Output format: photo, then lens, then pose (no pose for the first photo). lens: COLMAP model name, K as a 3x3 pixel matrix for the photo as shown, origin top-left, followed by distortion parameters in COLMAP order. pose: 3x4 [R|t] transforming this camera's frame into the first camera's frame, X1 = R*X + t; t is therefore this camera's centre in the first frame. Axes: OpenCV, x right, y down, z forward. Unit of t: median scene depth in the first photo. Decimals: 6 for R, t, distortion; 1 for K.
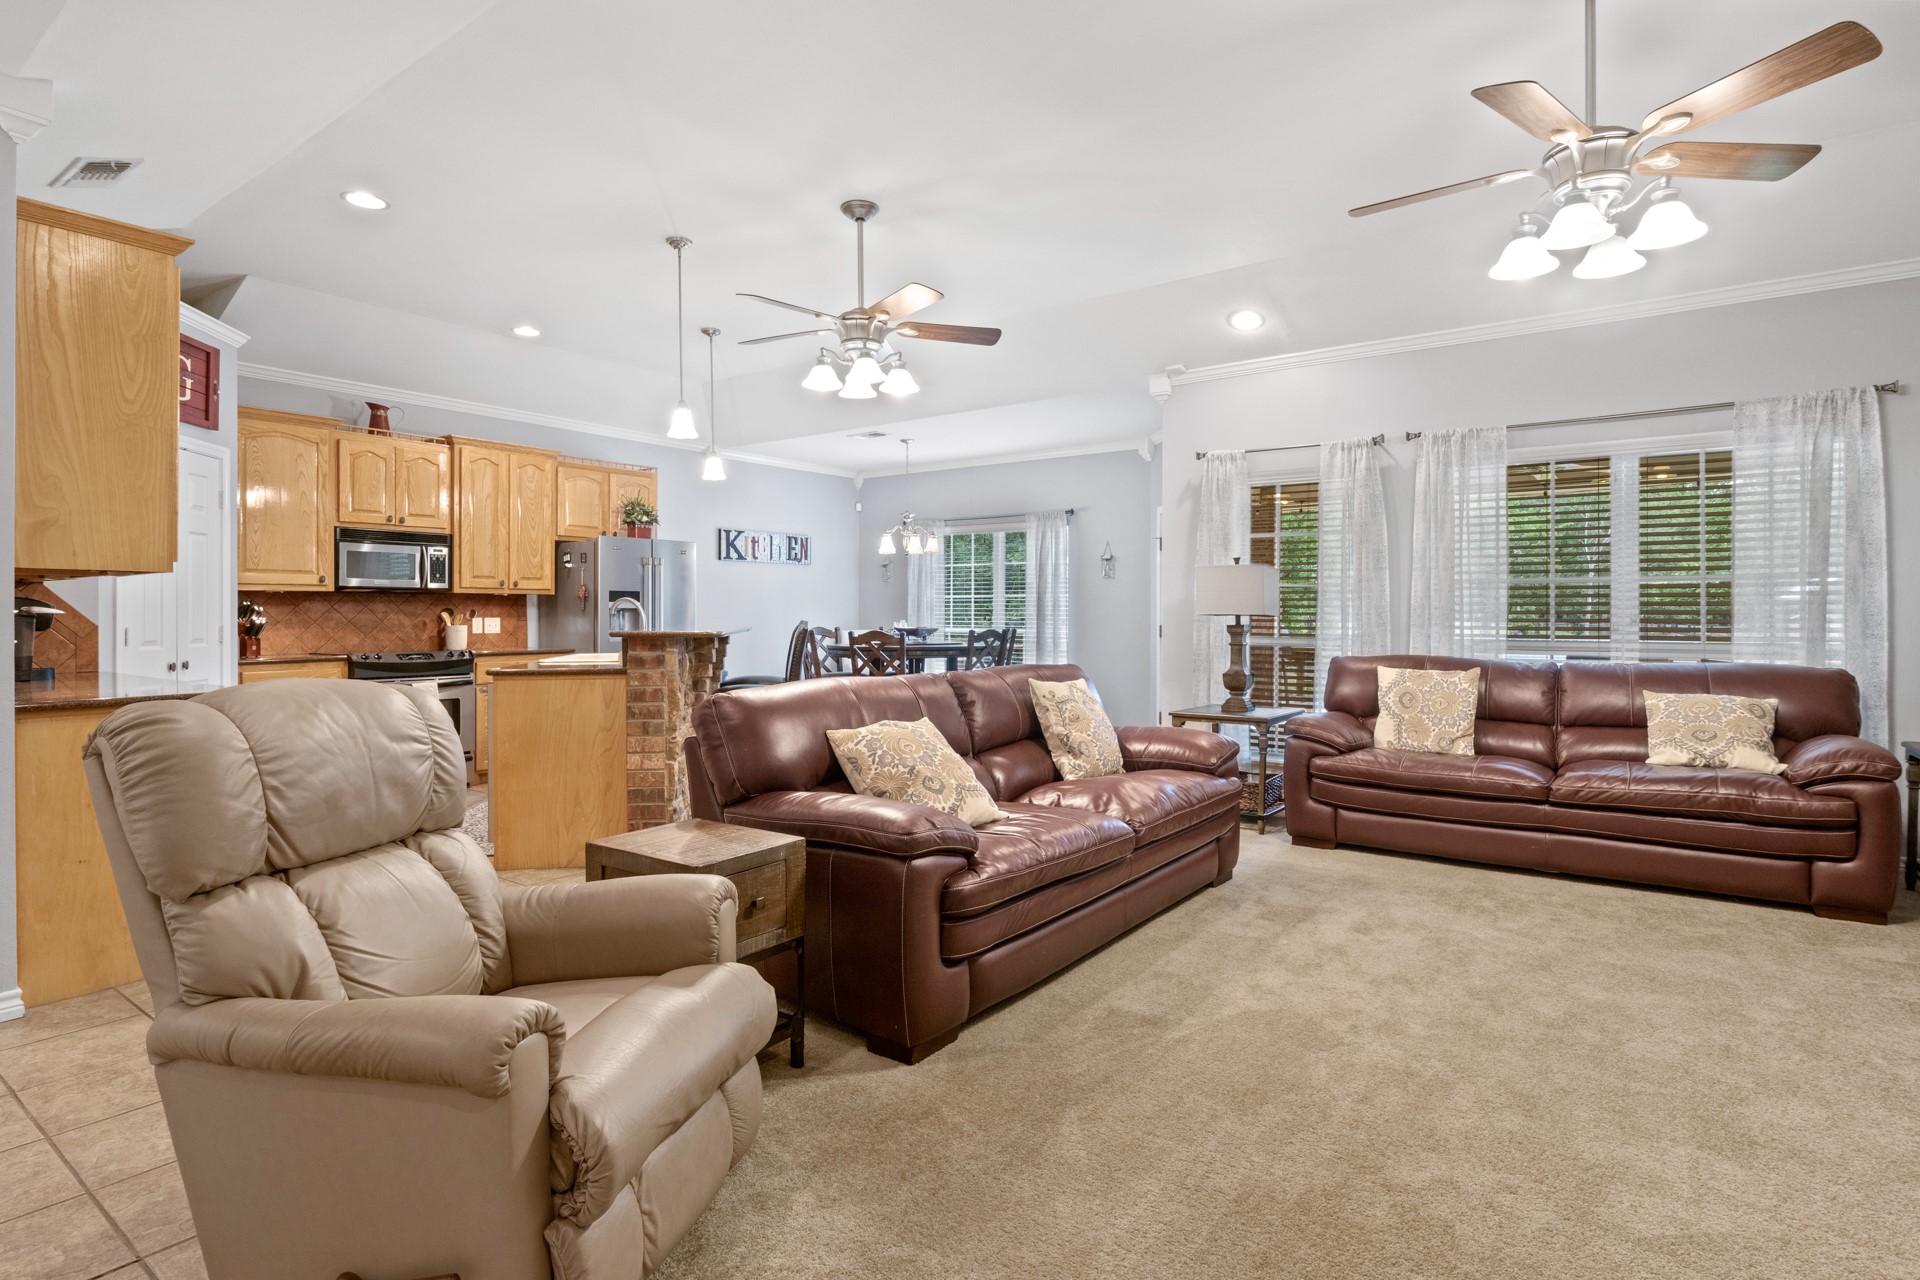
lens RADIAL K [[964.8, 0, 961.3], [0, 964.8, 619.1], [0, 0, 1]] dist [-0.007454, -0.000322]
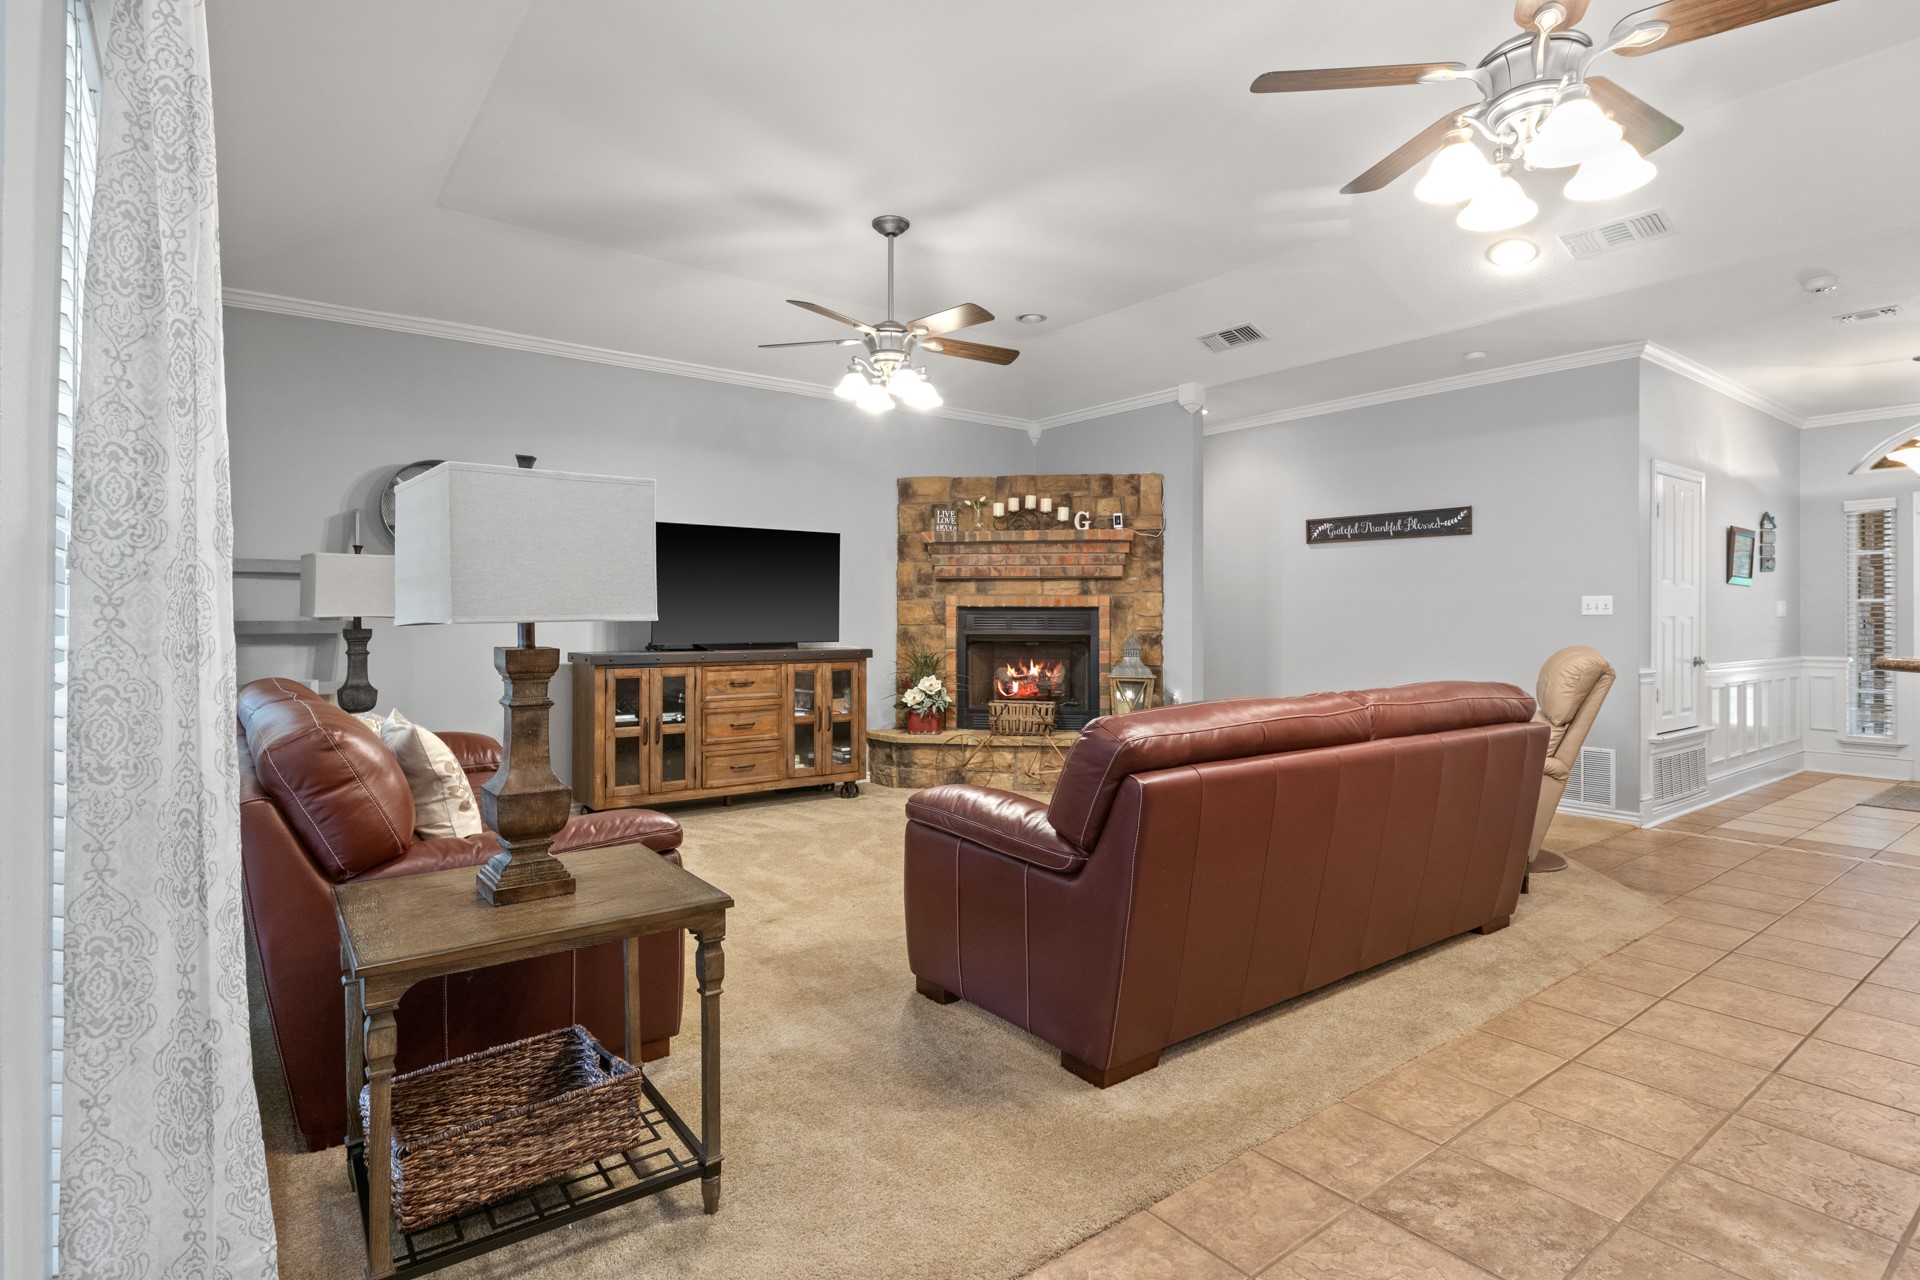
lens RADIAL K [[964.8, 0, 966.5], [0, 964.8, 619.6], [0, 0, 1]] dist [-0.007454, -0.000322]
pose [[-0.958243, -0.002348, 0.285946, 0.030041], [-0.000309, 0.999974, 0.007175, -0.007010], [-0.285955, 0.006788, -0.958219, 1.200996]]
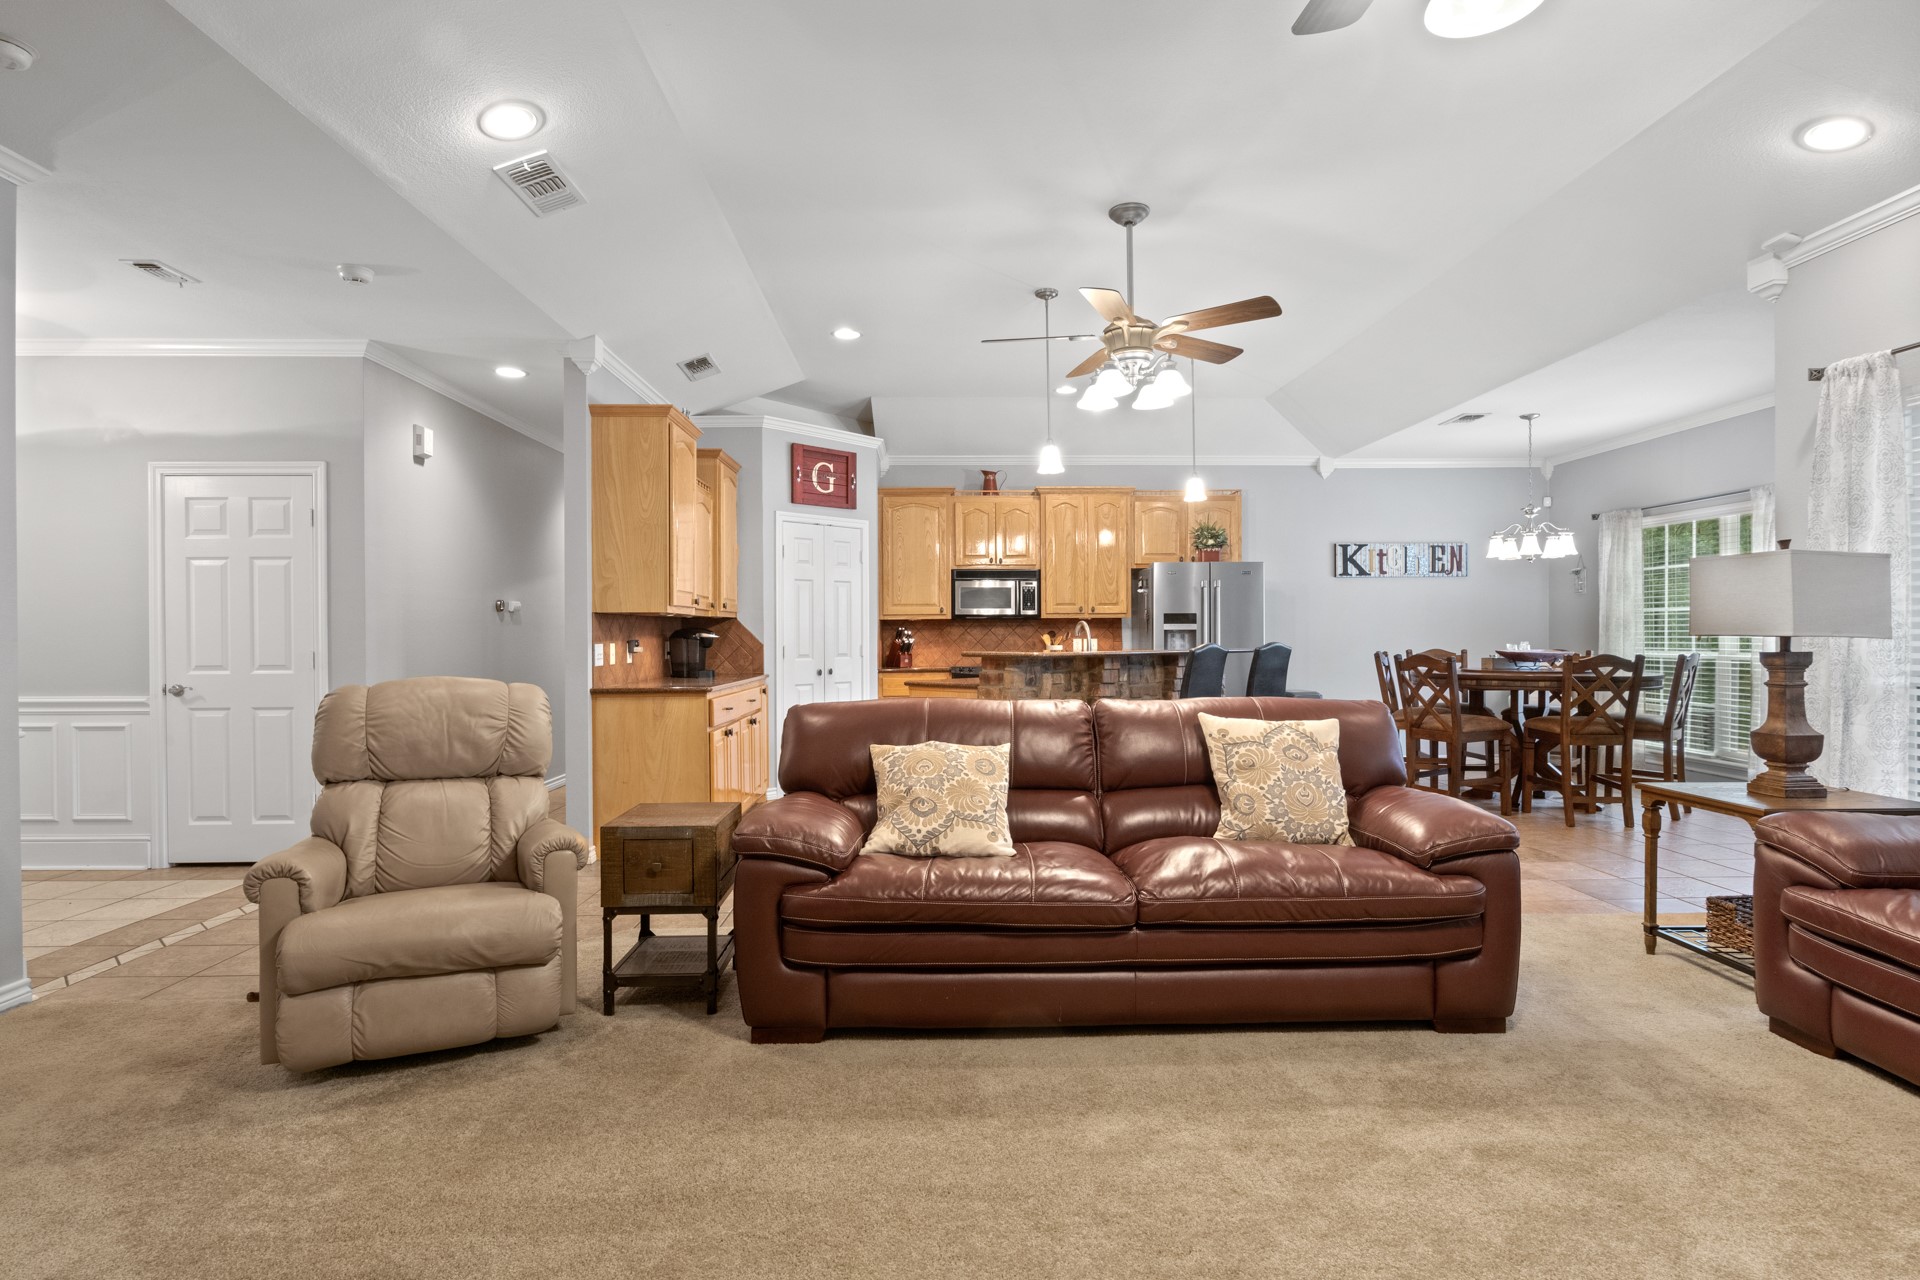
lens RADIAL K [[964.8, 0, 962.4], [0, 964.8, 636.1], [0, 0, 1]] dist [-0.007454, -0.000322]
pose [[0.613677, -0.001926, -0.789555, 0.413923], [0.000081, 0.999997, -0.002377, -0.002688], [0.789557, 0.001395, 0.613676, 0.214405]]
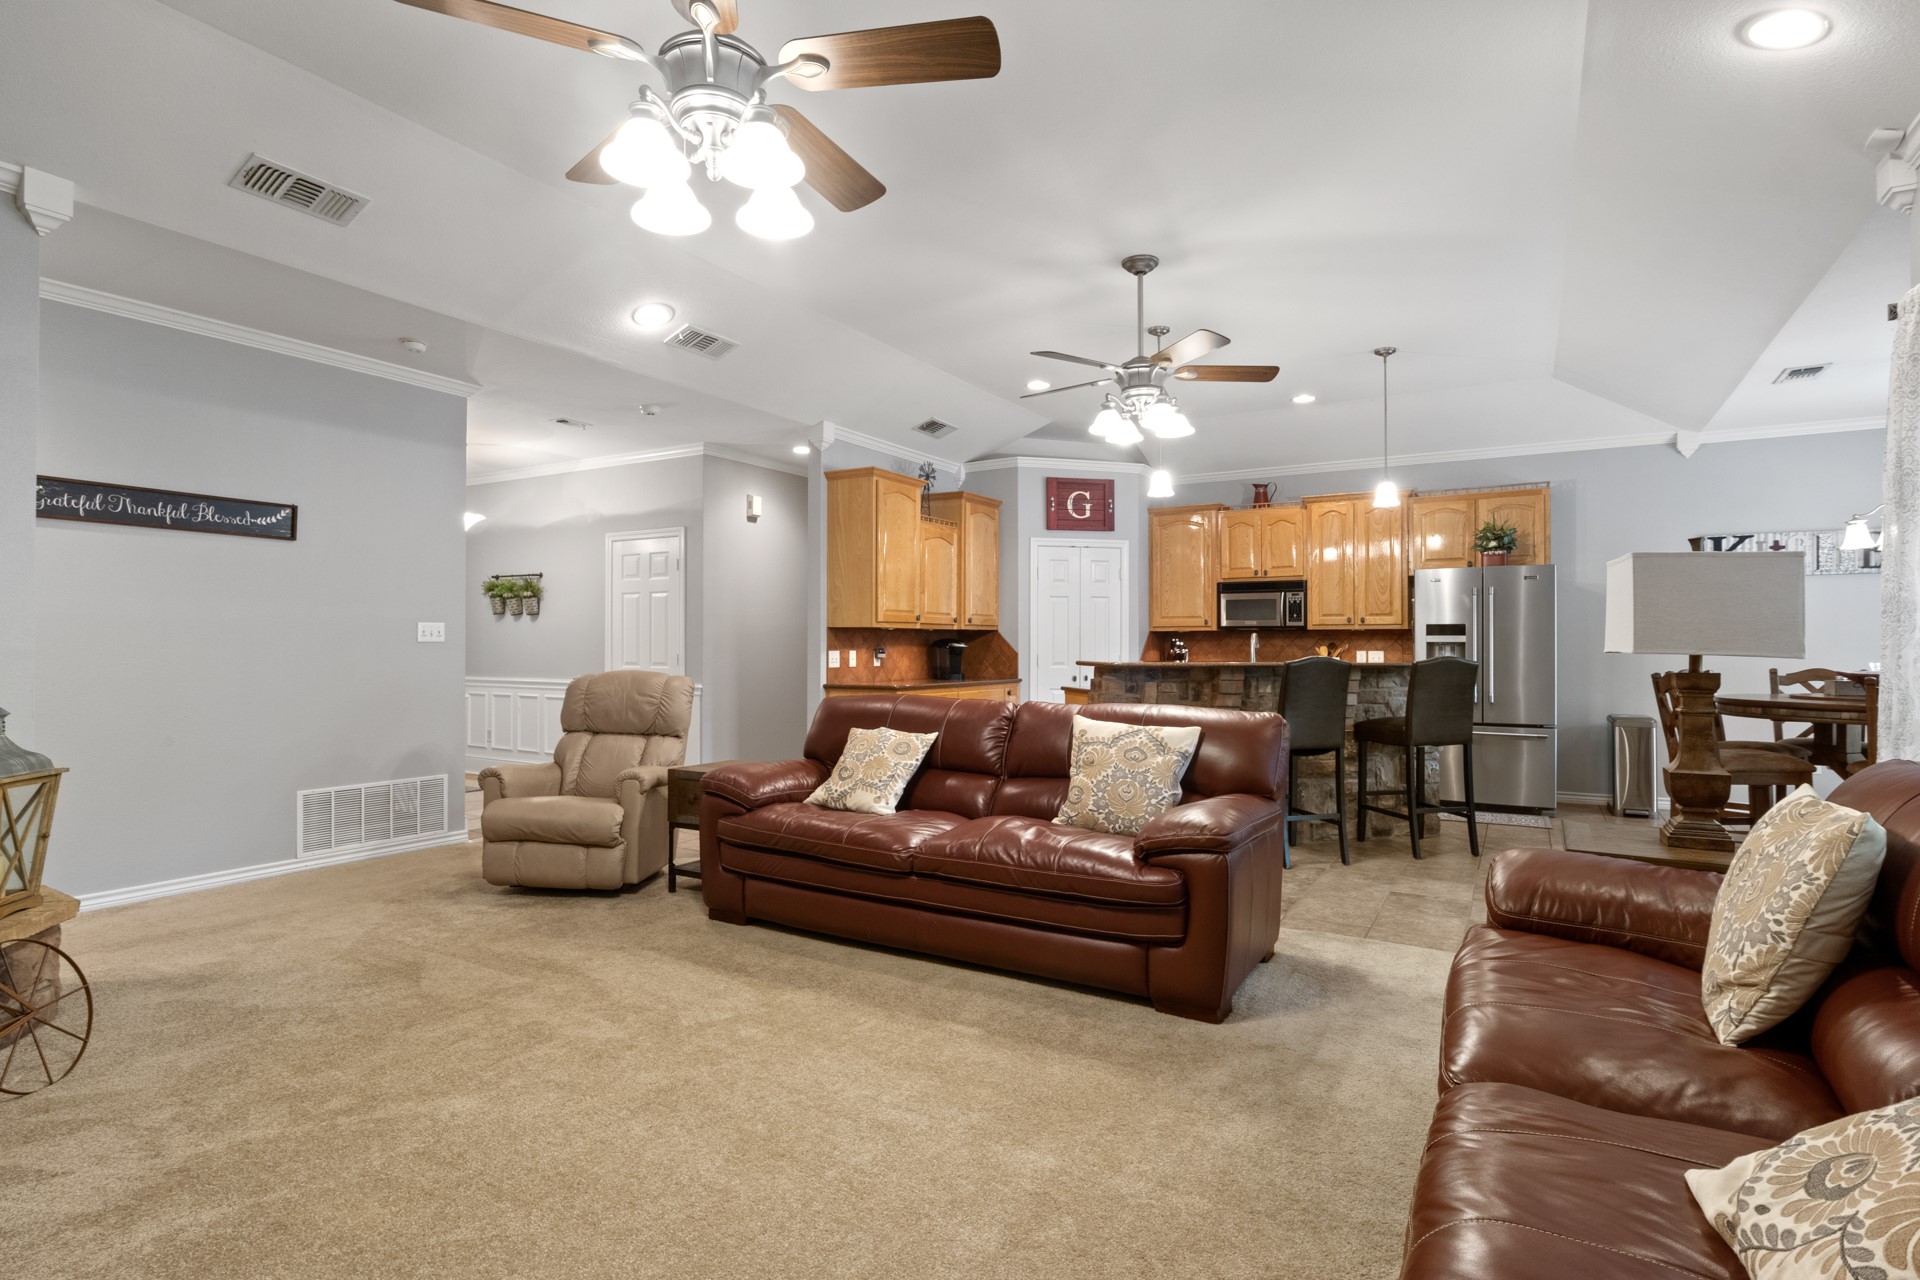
lens RADIAL K [[964.8, 0, 957.0], [0, 964.8, 635.2], [0, 0, 1]] dist [-0.007454, -0.000322]
pose [[0.091249, -0.009915, -0.995779, 0.696387], [-0.007959, 0.999911, -0.010686, -0.005184], [0.995796, 0.008901, 0.091162, 0.536284]]
